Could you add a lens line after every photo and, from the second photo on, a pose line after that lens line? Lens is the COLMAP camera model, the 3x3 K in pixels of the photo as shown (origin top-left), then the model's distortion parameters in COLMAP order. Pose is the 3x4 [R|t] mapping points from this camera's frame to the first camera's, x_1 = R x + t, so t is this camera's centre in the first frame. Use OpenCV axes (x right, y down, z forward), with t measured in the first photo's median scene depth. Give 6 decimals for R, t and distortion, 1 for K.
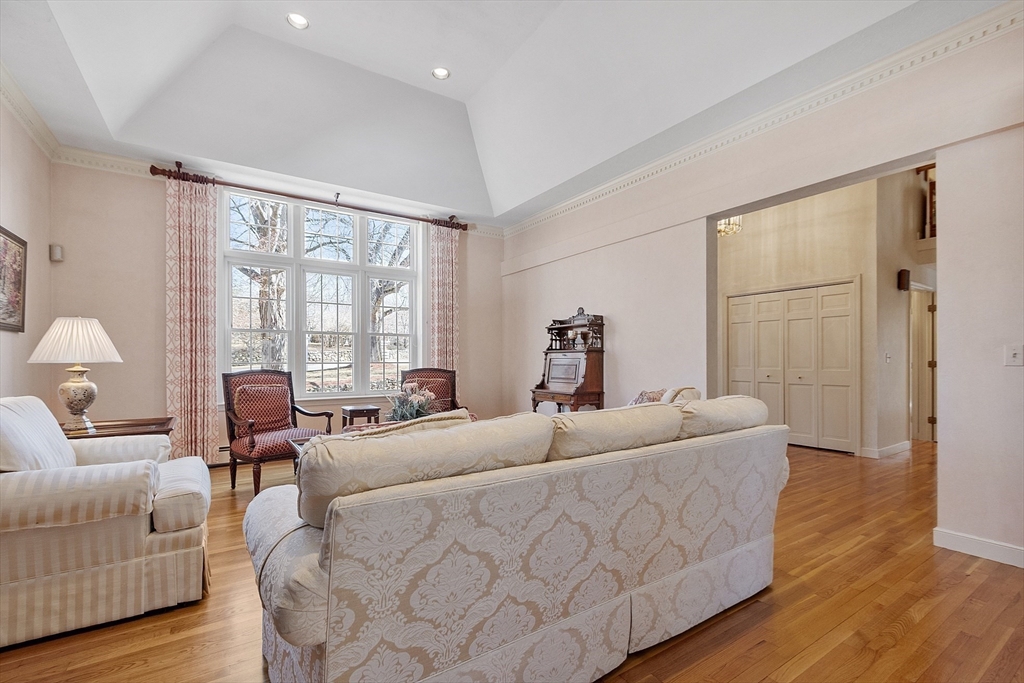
lens RADIAL K [[447.4, 0, 509.8], [0, 447.4, 349.5], [0, 0, 1]] dist [-0.000792, -0.000102]
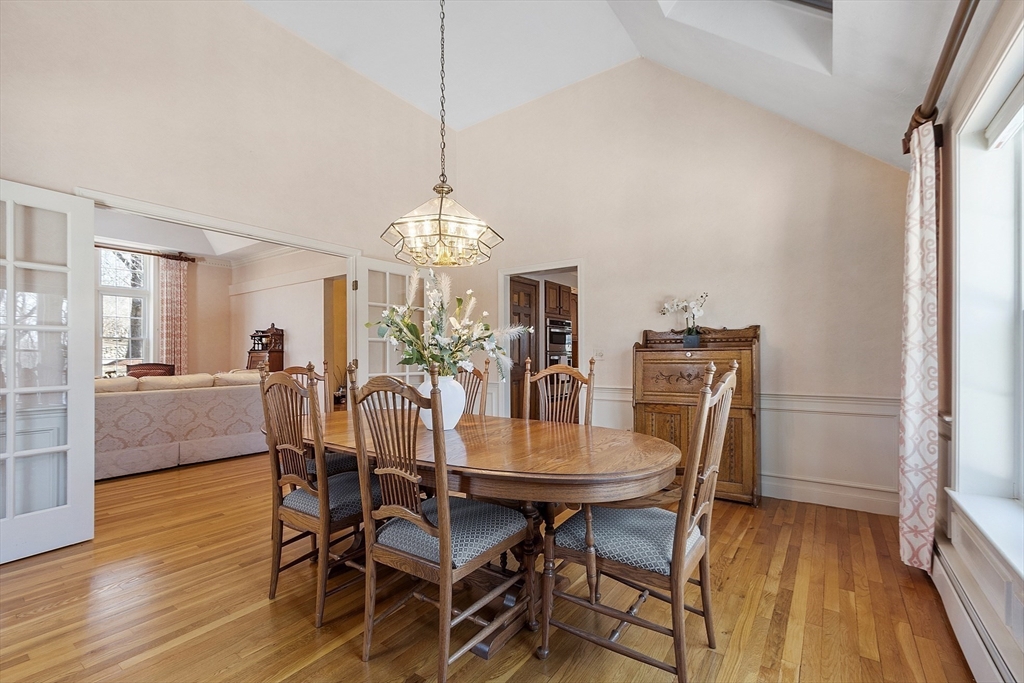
lens RADIAL K [[447.4, 0, 509.5], [0, 447.4, 348.6], [0, 0, 1]] dist [-0.000792, -0.000102]
pose [[0.936709, 0.006555, 0.350049, 0.368912], [-0.008252, 0.999960, 0.003359, -0.016976], [-0.350013, -0.006035, 0.936725, -0.697361]]
